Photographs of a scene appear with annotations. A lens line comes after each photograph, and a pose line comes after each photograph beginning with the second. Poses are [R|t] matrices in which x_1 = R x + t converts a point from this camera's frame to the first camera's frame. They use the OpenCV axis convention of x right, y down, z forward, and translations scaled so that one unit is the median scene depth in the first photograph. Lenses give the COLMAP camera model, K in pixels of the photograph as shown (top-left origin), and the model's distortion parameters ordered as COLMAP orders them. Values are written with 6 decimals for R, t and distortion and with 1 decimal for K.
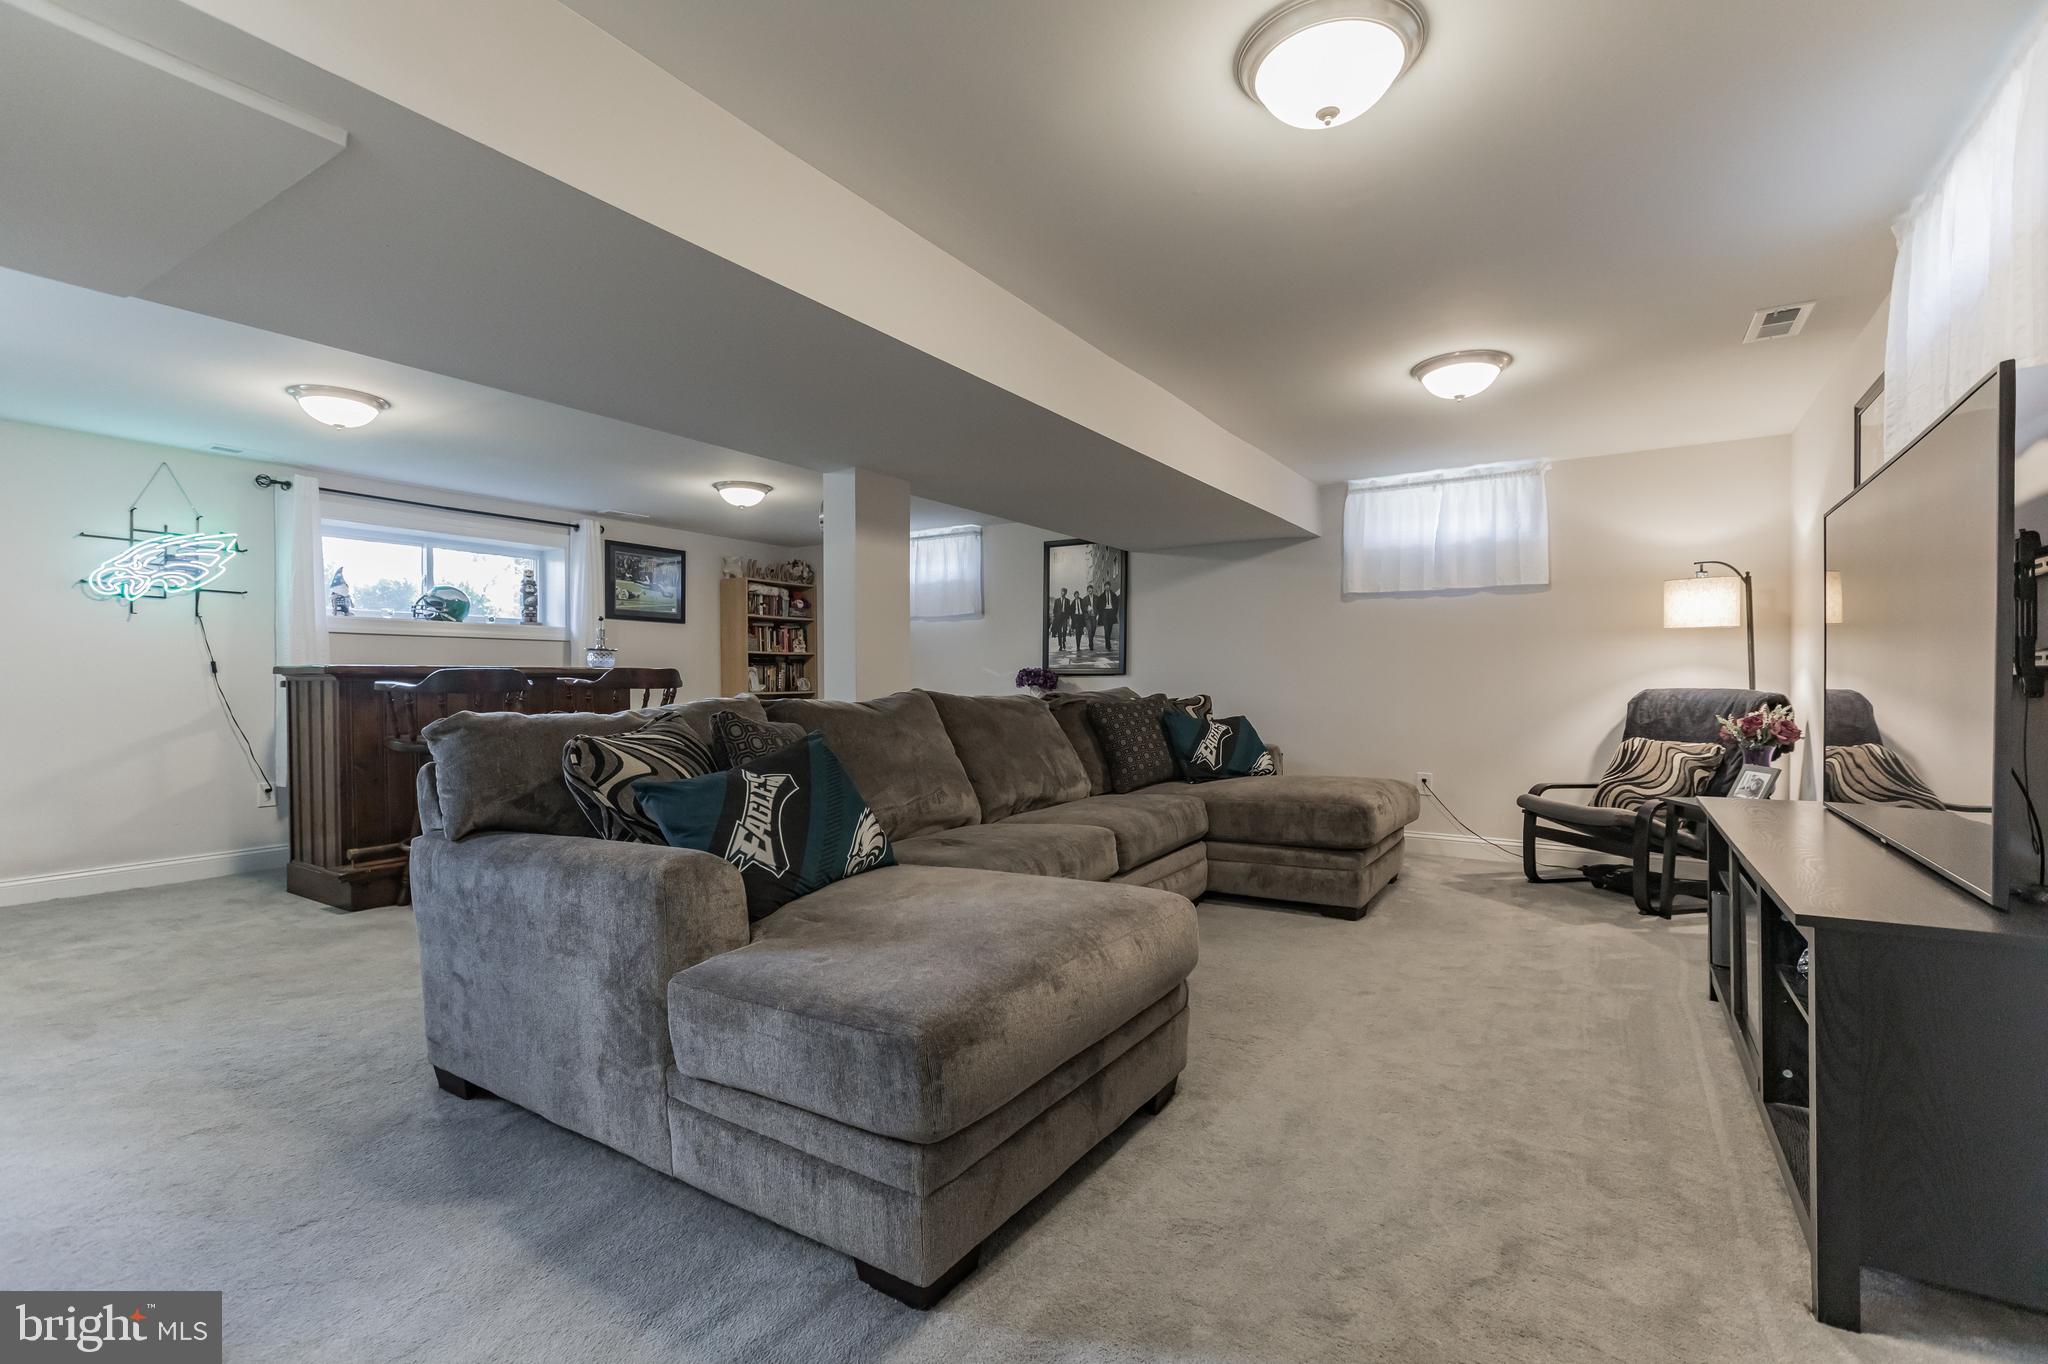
lens RADIAL K [[919.1, 0, 1027.6], [0, 919.1, 689.8], [0, 0, 1]] dist [0.002987, 0.000101]
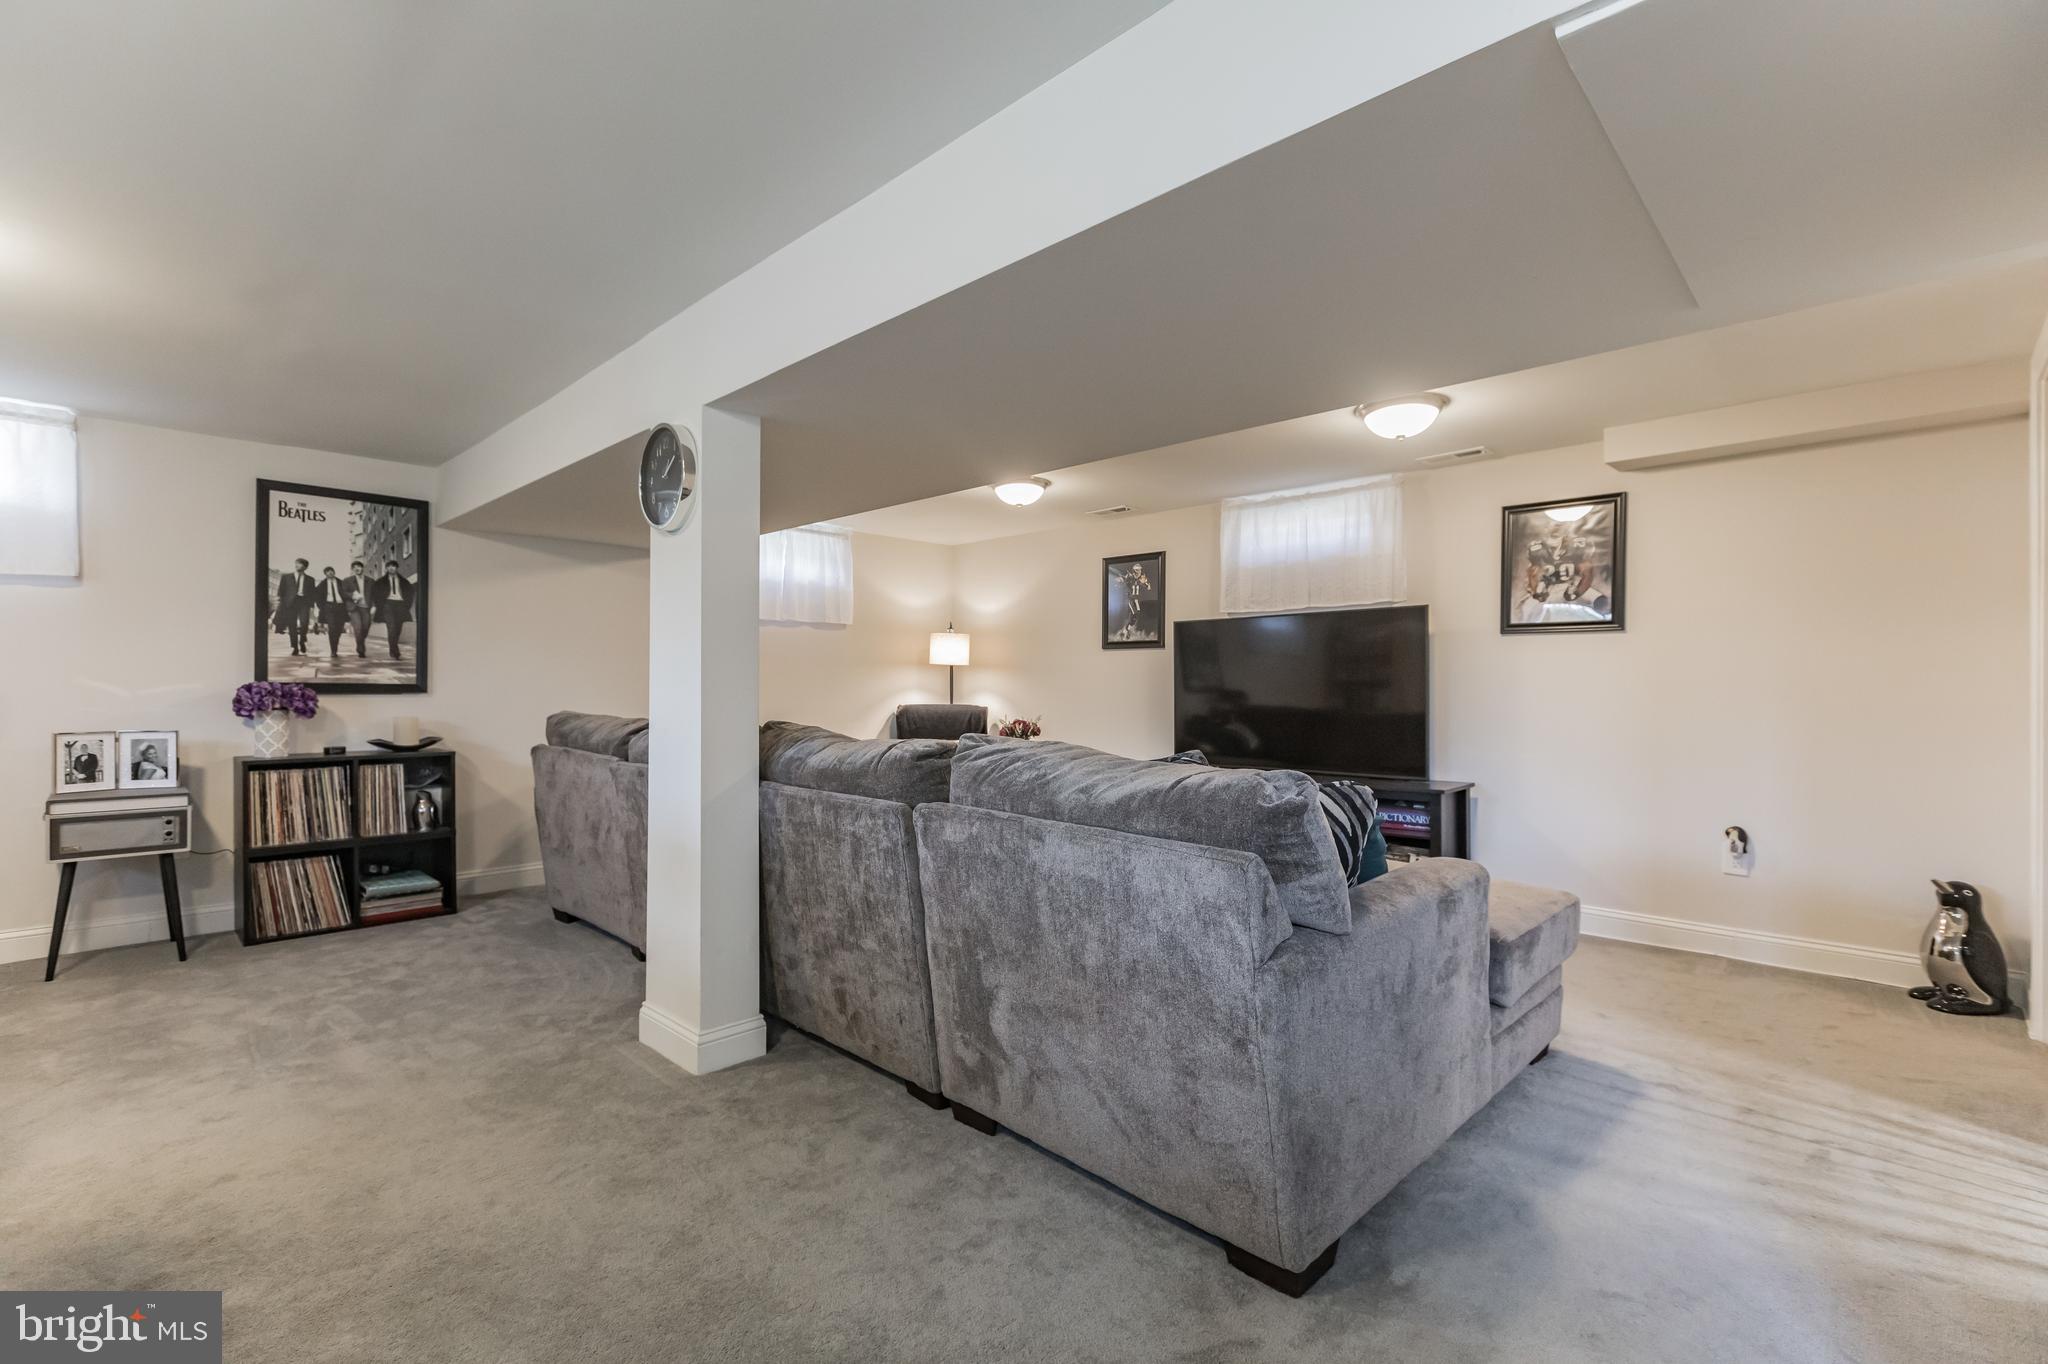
lens RADIAL K [[919.1, 0, 1027.6], [0, 919.1, 689.8], [0, 0, 1]] dist [0.002987, 0.000101]
pose [[0.208784, 0.002193, 0.977959, -0.511171], [0.004086, 0.999987, -0.003115, -0.015268], [-0.977953, 0.004646, 0.208773, 0.386696]]
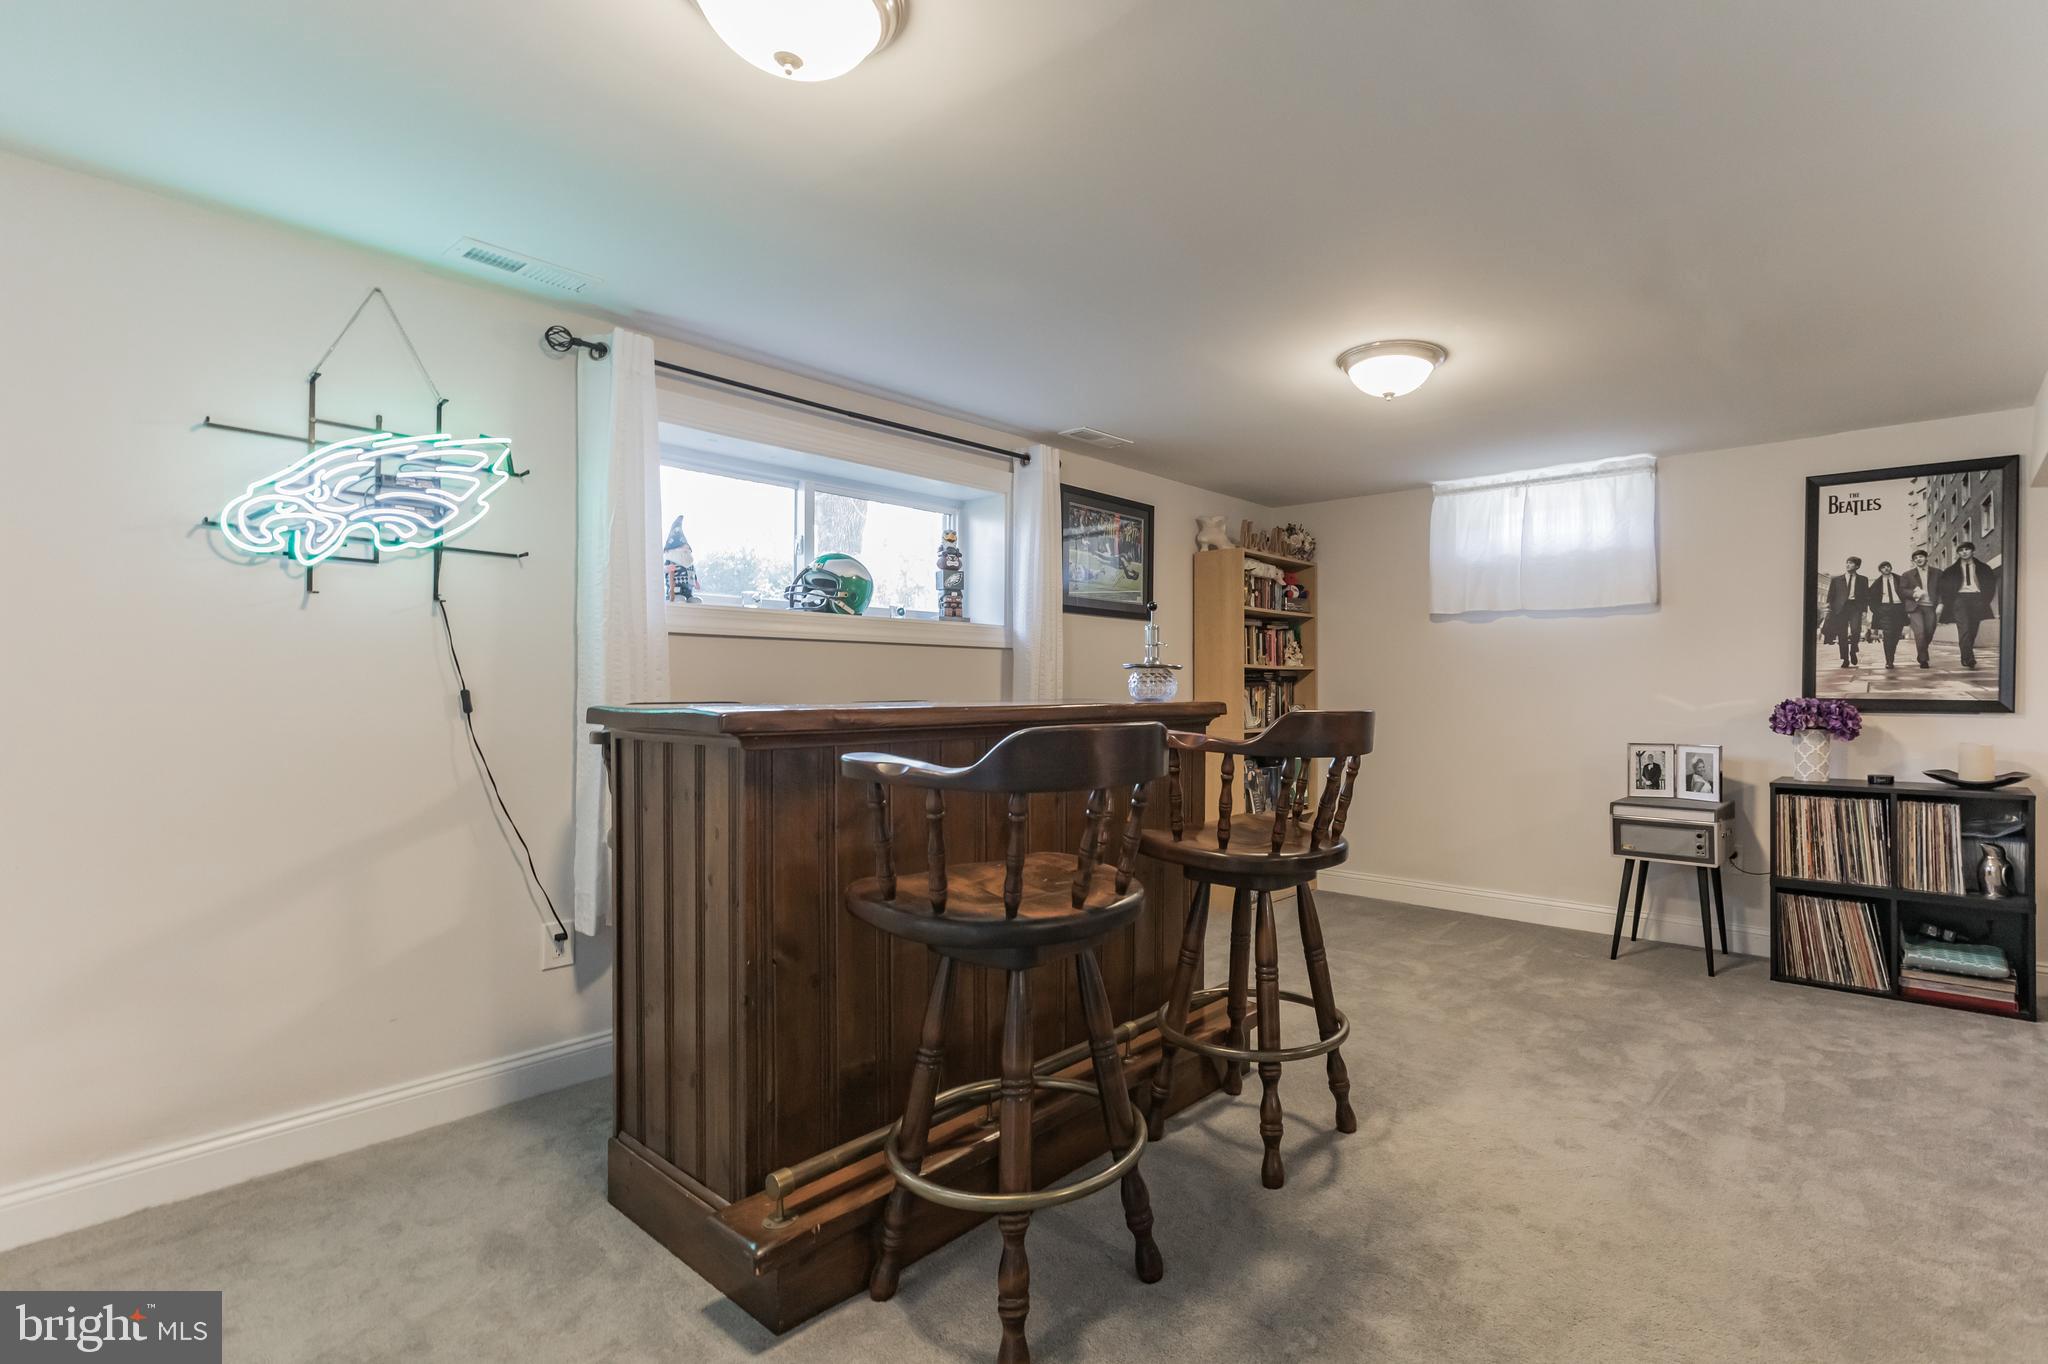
lens RADIAL K [[970.0, 0, 1166.2], [0, 970.0, 693.0], [0, 0, 1]] dist [0.006207, 0.000835]
pose [[0.995013, 0.007529, -0.099460, -0.337511], [-0.007905, 0.999963, -0.003381, -0.022856], [0.099431, 0.004150, 0.995036, 0.381769]]
